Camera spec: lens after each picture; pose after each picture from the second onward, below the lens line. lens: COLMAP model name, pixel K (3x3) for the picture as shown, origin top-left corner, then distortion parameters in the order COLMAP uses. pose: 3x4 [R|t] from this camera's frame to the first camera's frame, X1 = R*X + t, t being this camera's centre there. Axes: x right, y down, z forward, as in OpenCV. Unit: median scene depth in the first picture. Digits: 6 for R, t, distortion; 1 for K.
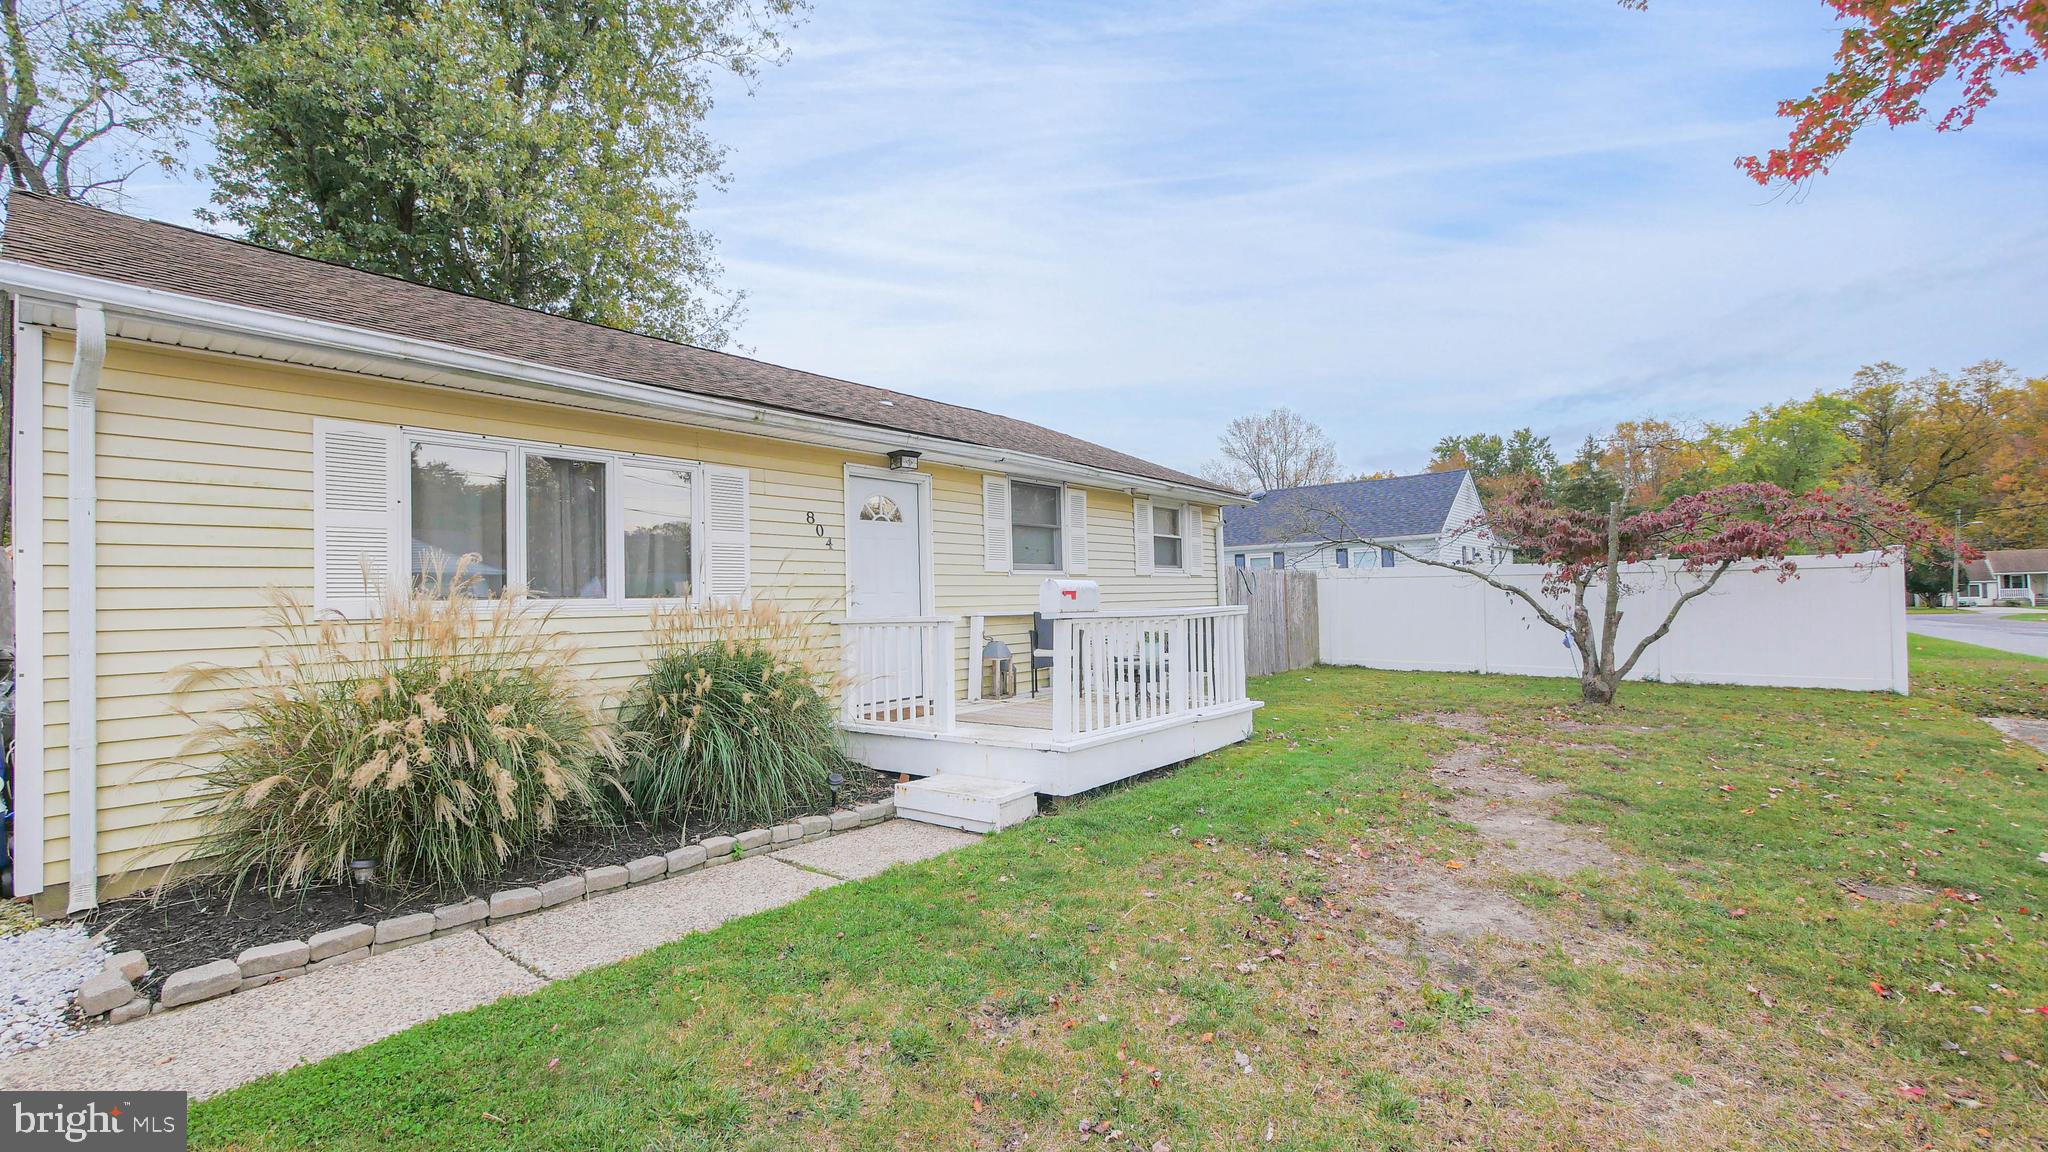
lens RADIAL K [[865.7, 0, 1034.9], [0, 865.7, 587.5], [0, 0, 1]] dist [0.001426, 0.000046]
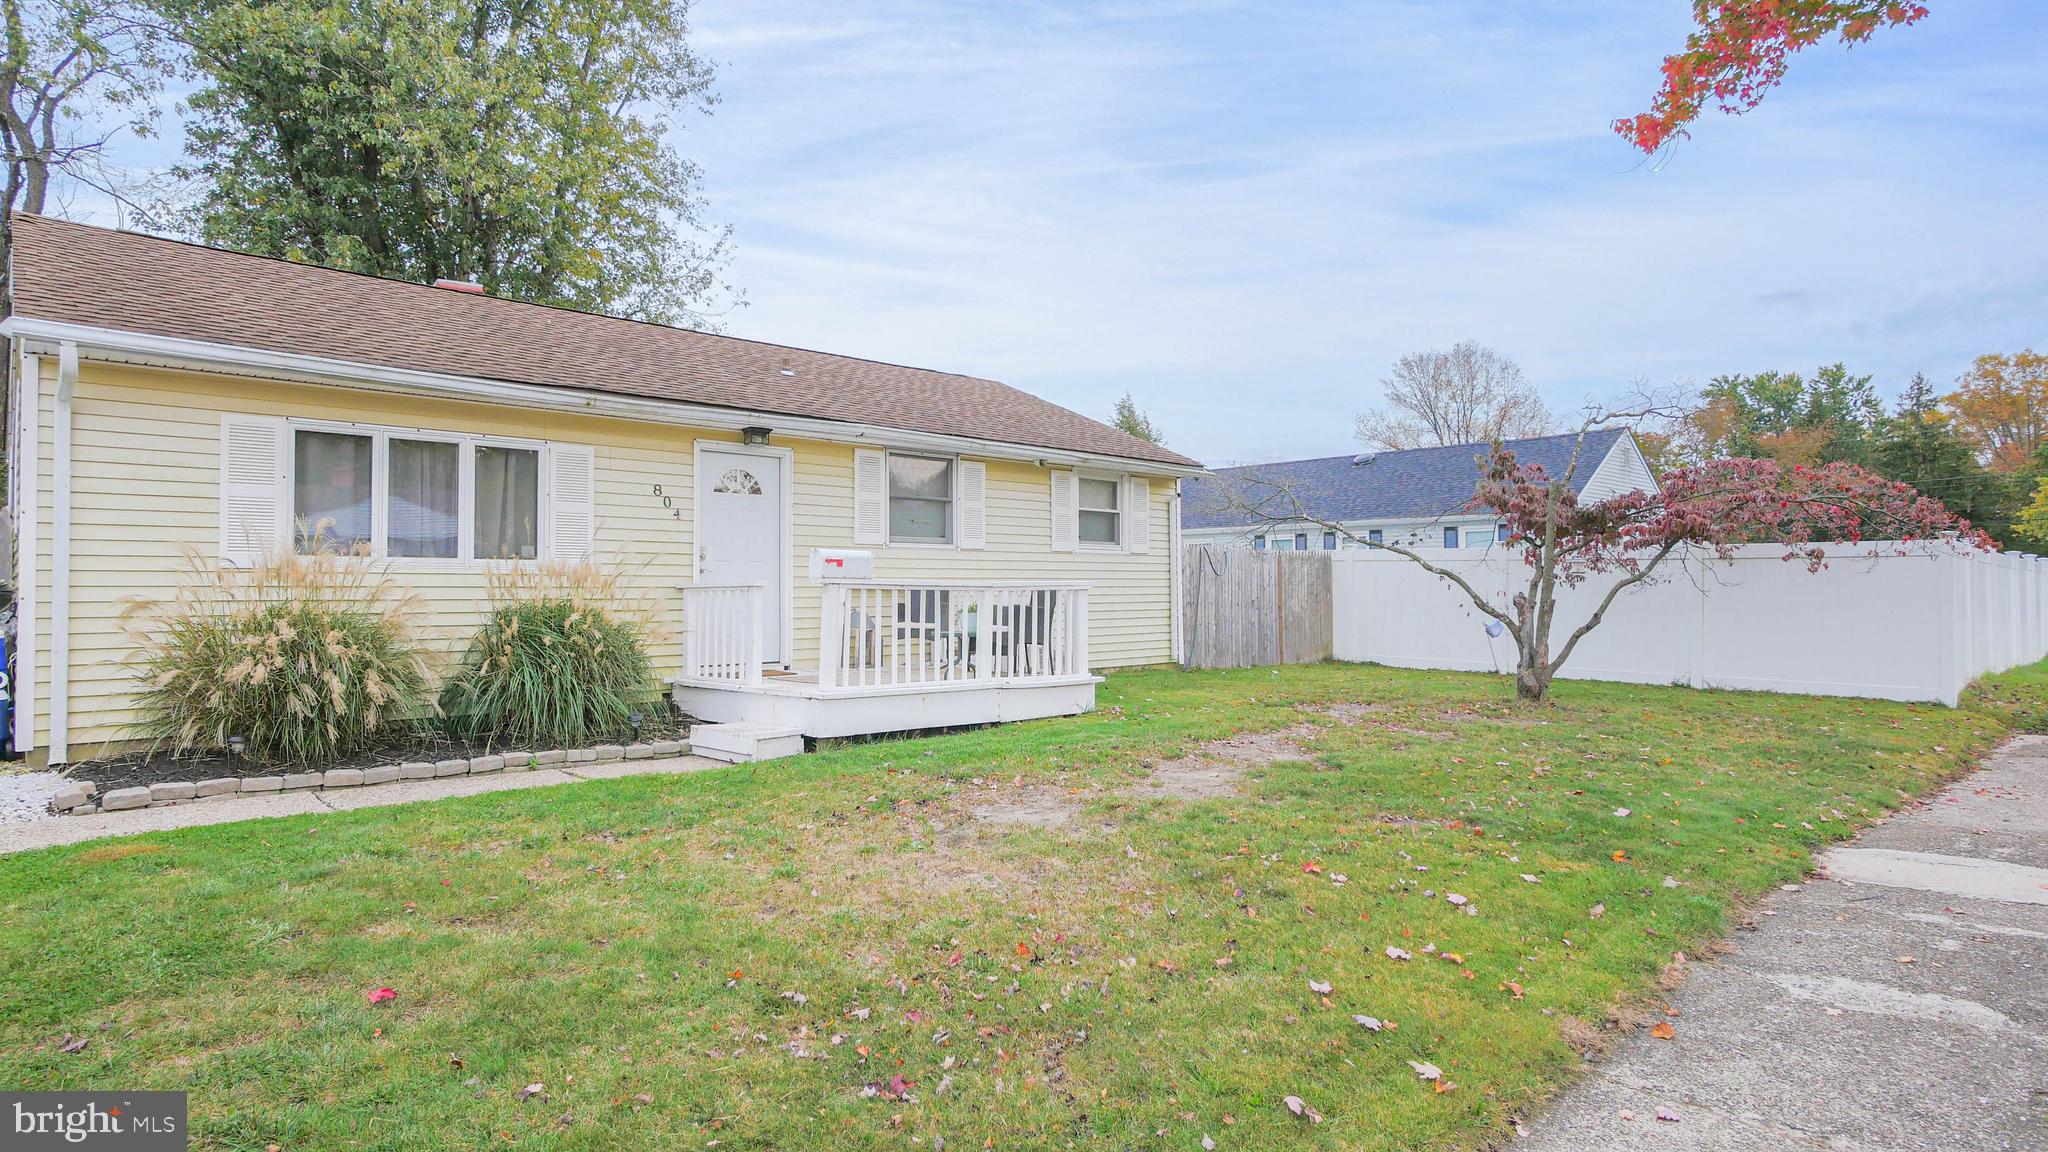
lens RADIAL K [[1120.9, 0, 1024.0], [0, 1120.9, 576.0], [0, 0, 1]] dist [0.010811, -0.000230]
pose [[0.991649, 0.020382, -0.127343, 0.329328], [-0.019798, 0.999787, 0.005852, 0.008919], [0.127435, -0.003282, 0.991841, -0.297456]]
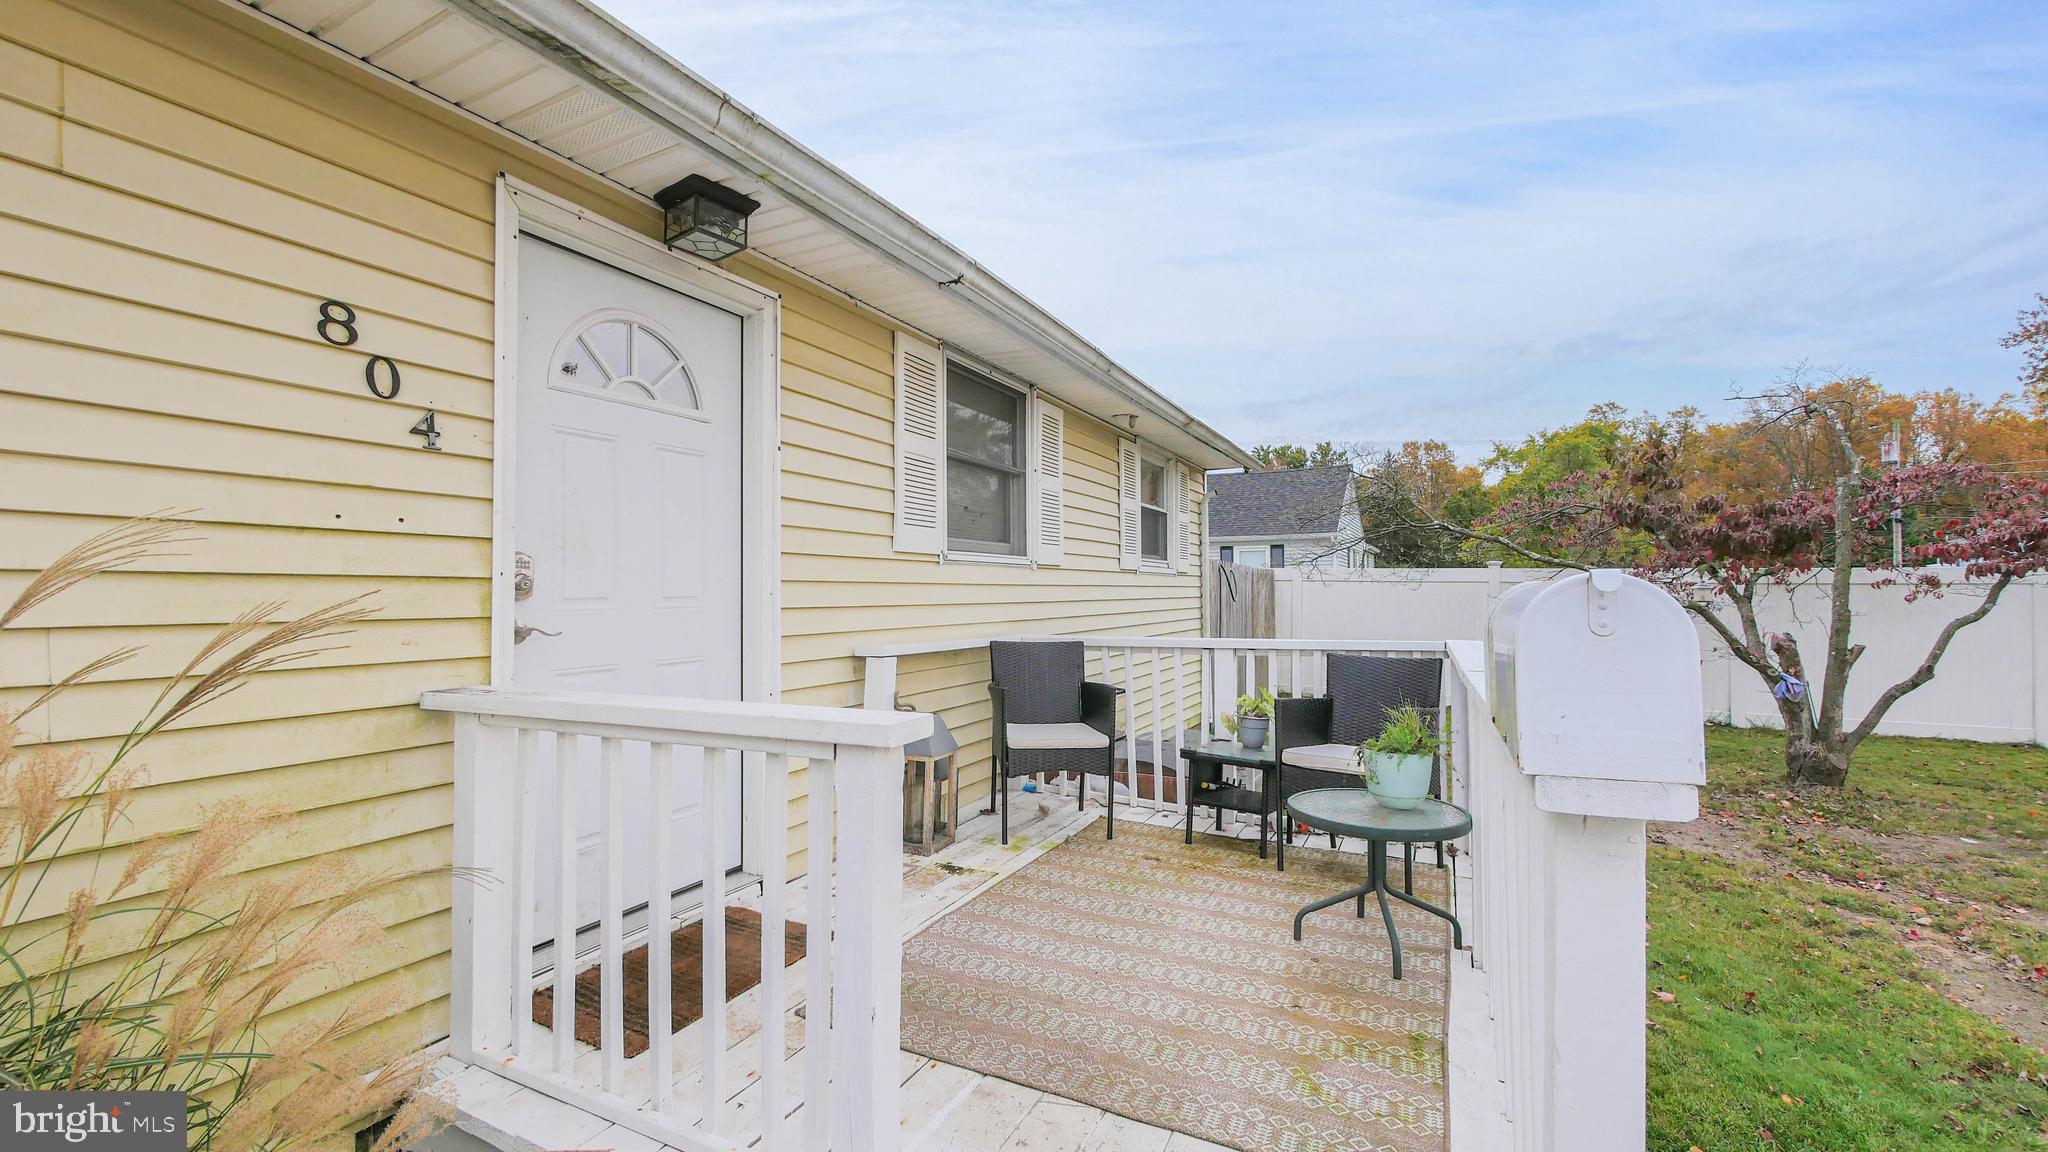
lens RADIAL K [[865.7, 0, 1034.9], [0, 865.7, 587.5], [0, 0, 1]] dist [0.001426, 0.000046]
pose [[0.977123, 0.022531, 0.211479, -0.086950], [-0.023868, 0.999708, 0.003772, -0.003366], [-0.211332, -0.008733, 0.977375, 0.593757]]
